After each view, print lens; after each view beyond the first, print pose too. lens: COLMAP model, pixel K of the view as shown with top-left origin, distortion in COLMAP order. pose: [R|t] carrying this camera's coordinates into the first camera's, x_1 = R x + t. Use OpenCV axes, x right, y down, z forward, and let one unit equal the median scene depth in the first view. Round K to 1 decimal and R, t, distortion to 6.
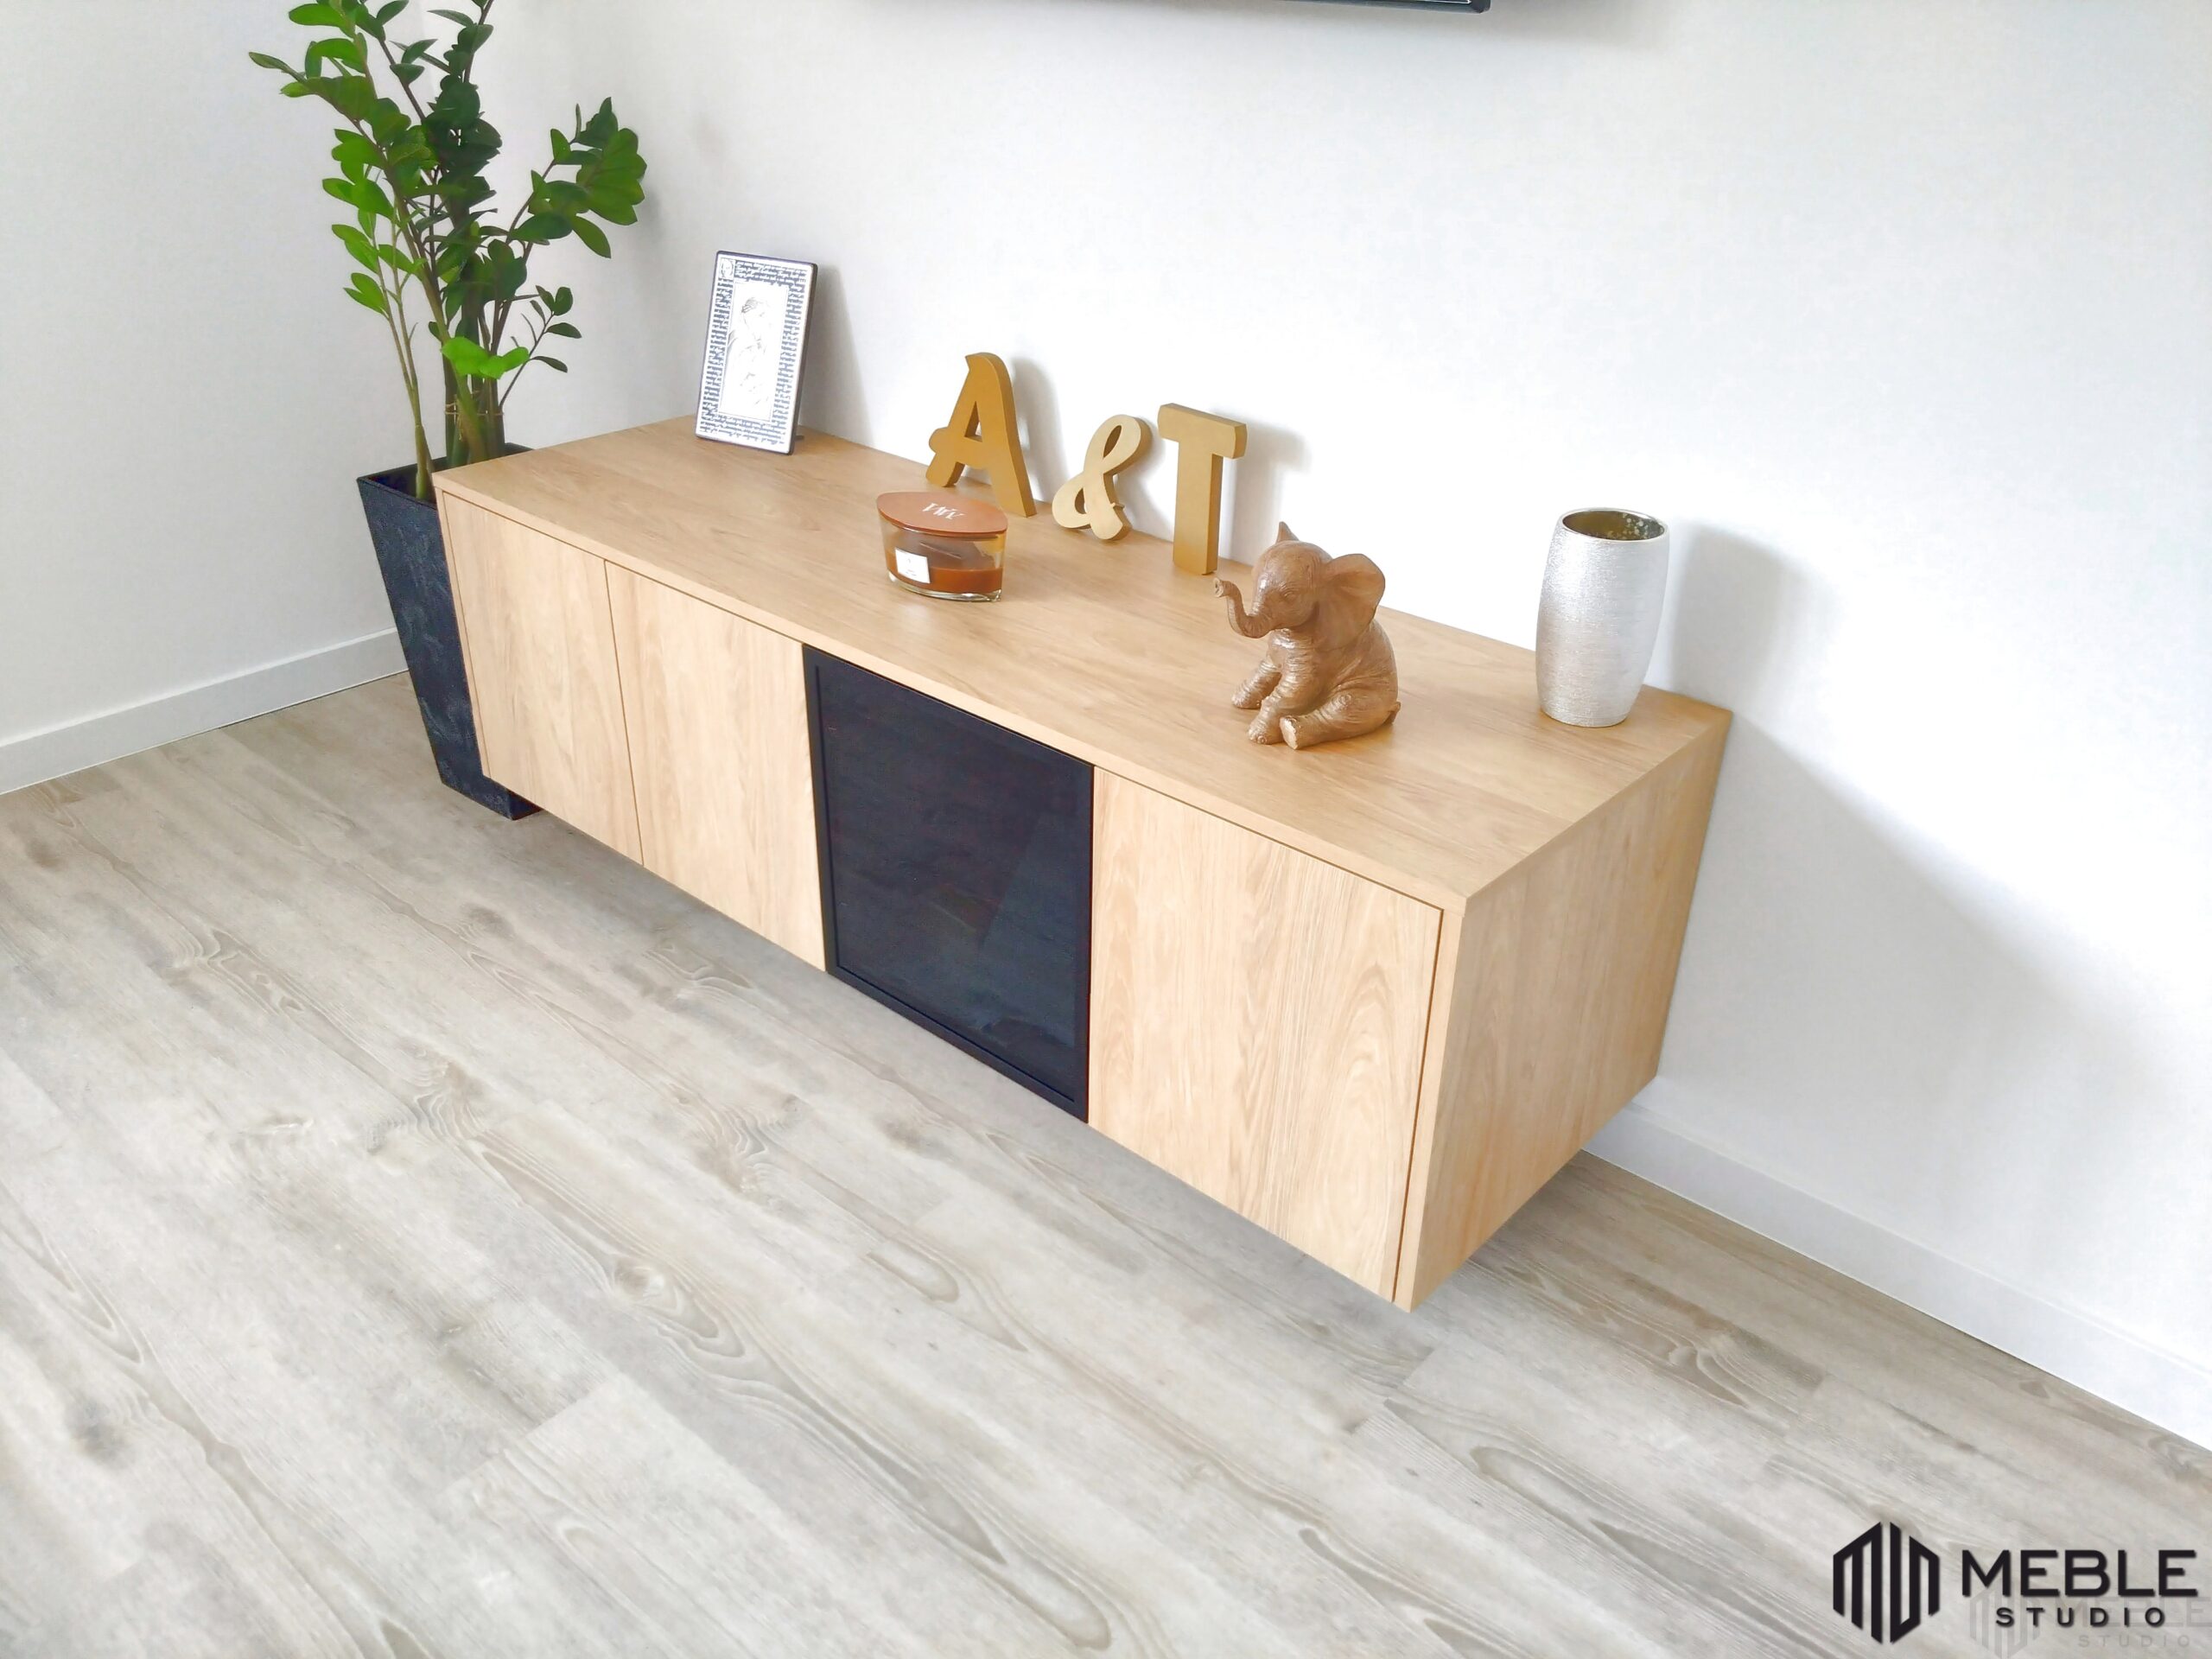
lens RADIAL K [[1719.3, 0, 1115.0], [0, 1719.3, 826.1], [0, 0, 1]] dist [0.059025, -0.138313]
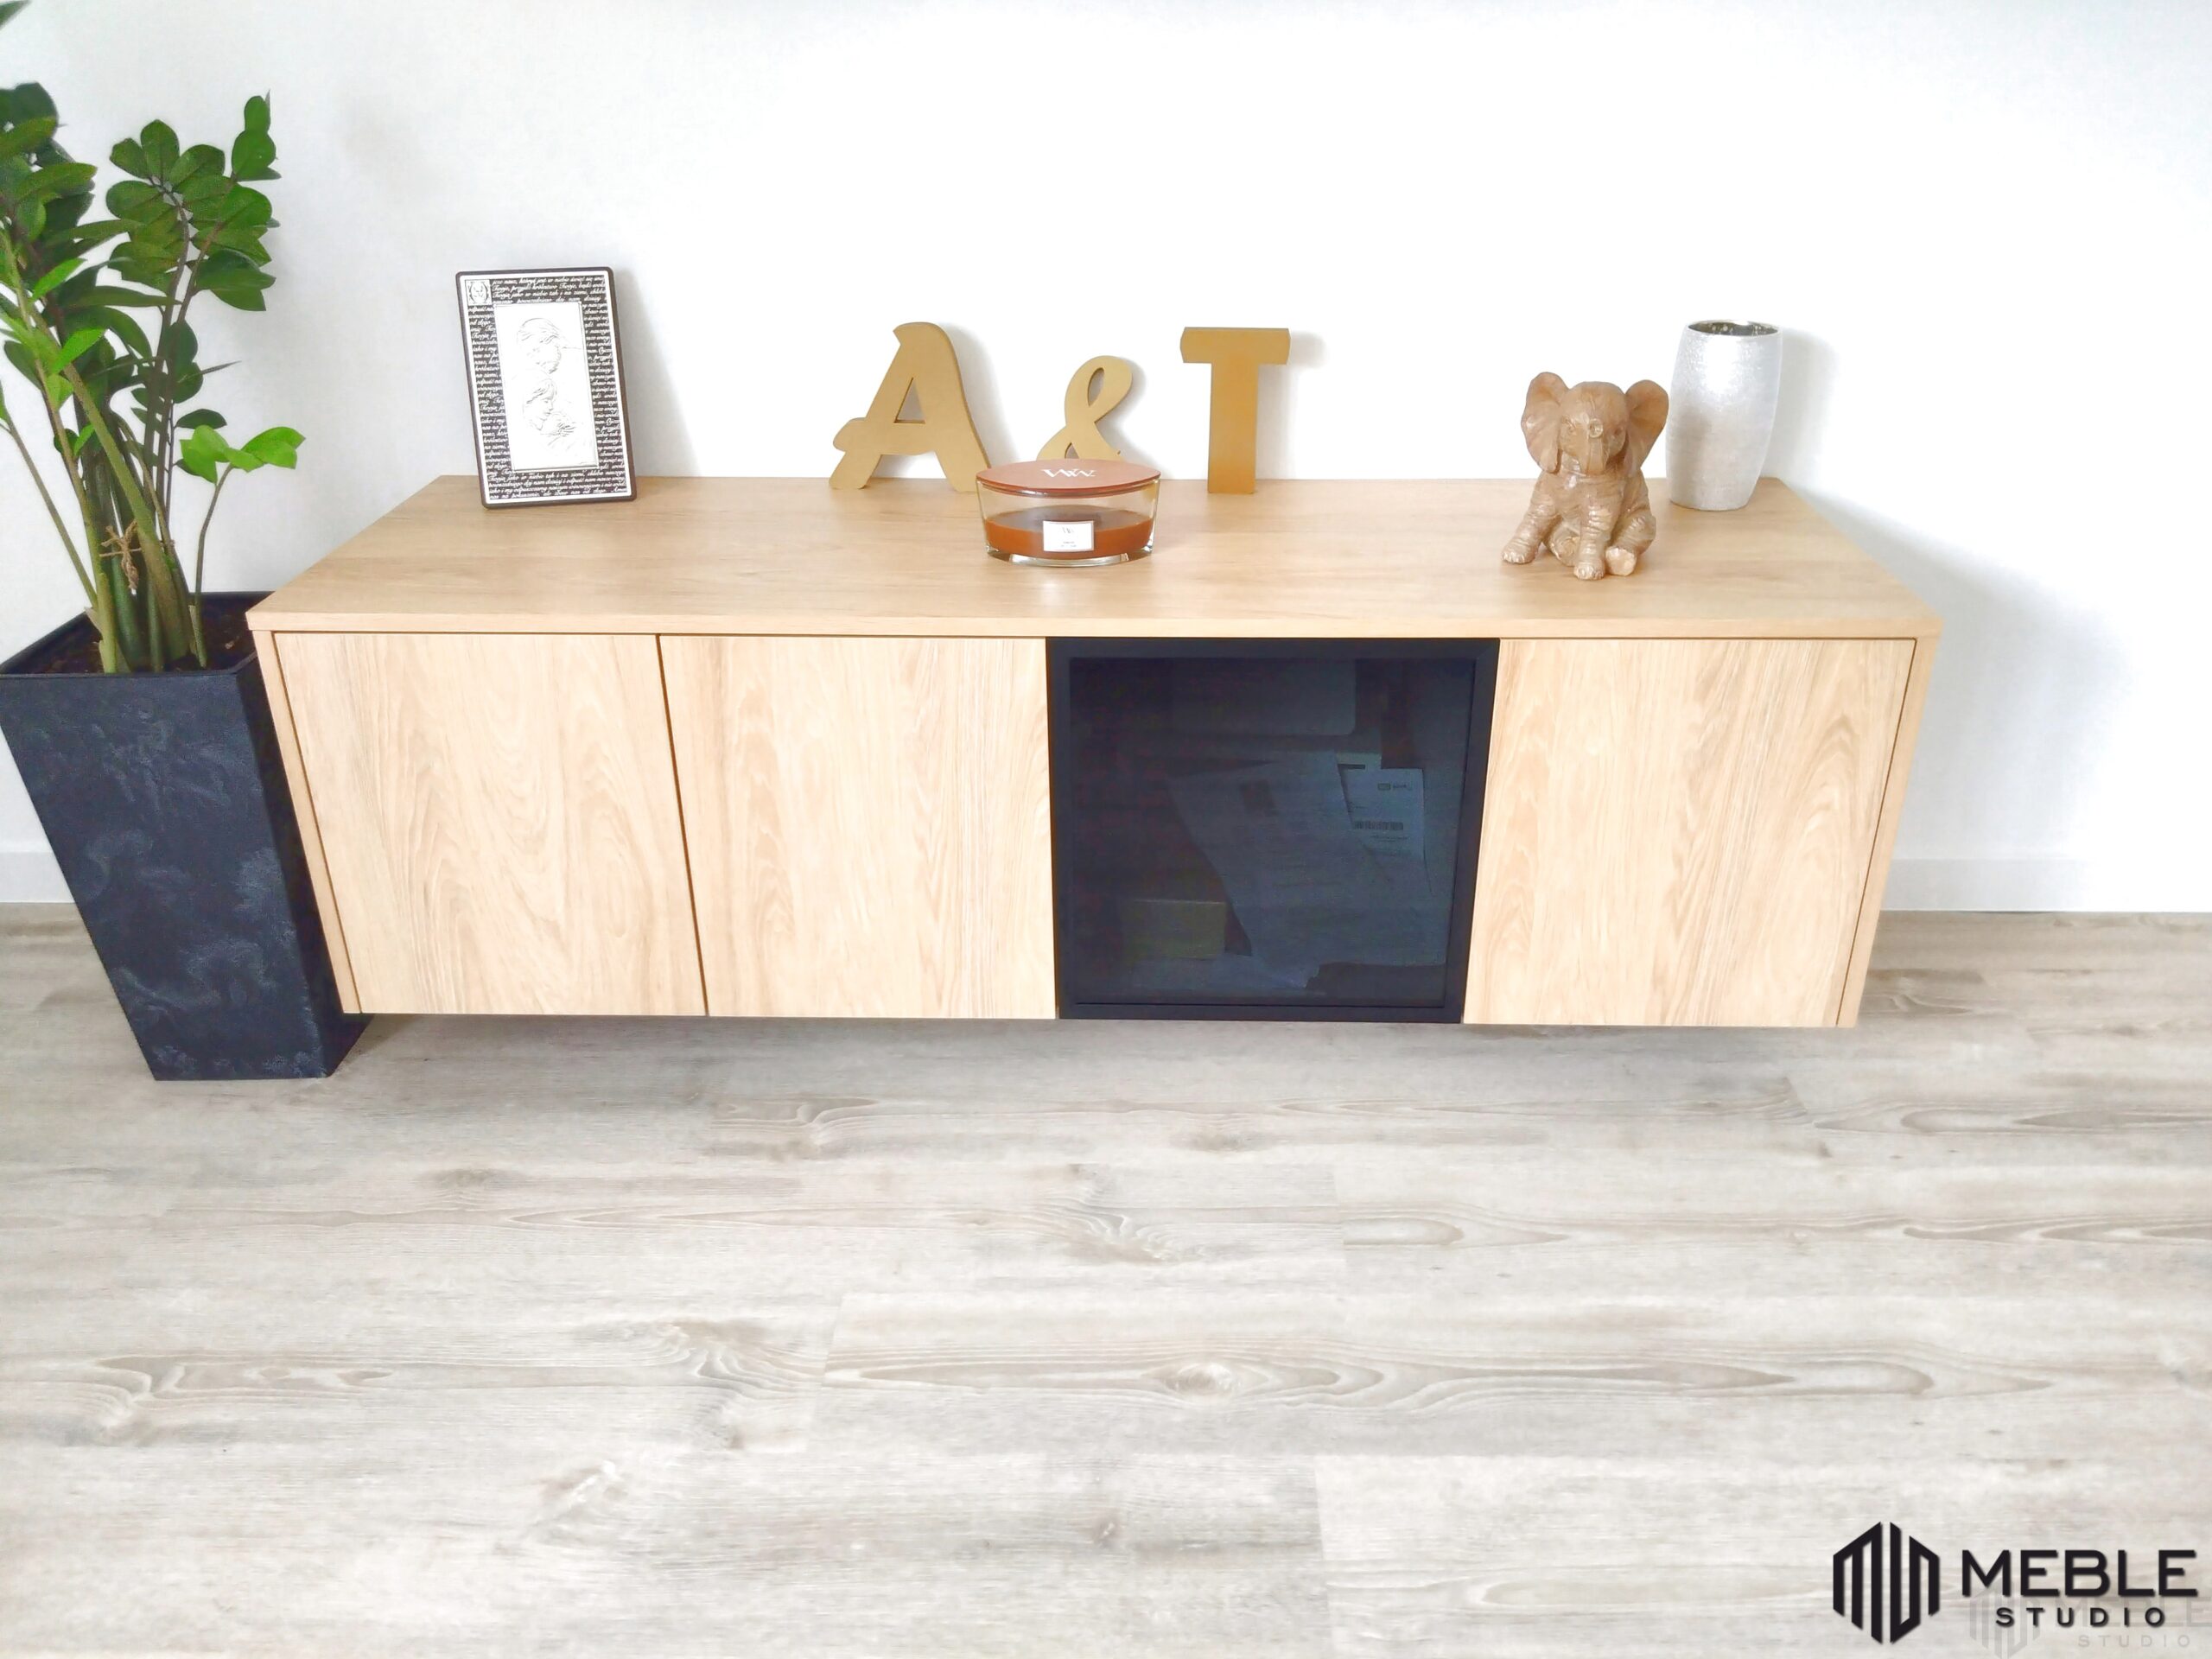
lens RADIAL K [[1734.5, 0, 1103.0], [0, 1734.5, 842.6], [0, 0, 1]] dist [0.046609, -0.087174]
pose [[0.765614, -0.312462, 0.562319, -0.739263], [0.326487, 0.941906, 0.078865, -0.073909], [-0.554294, 0.123210, 0.823151, 0.294943]]
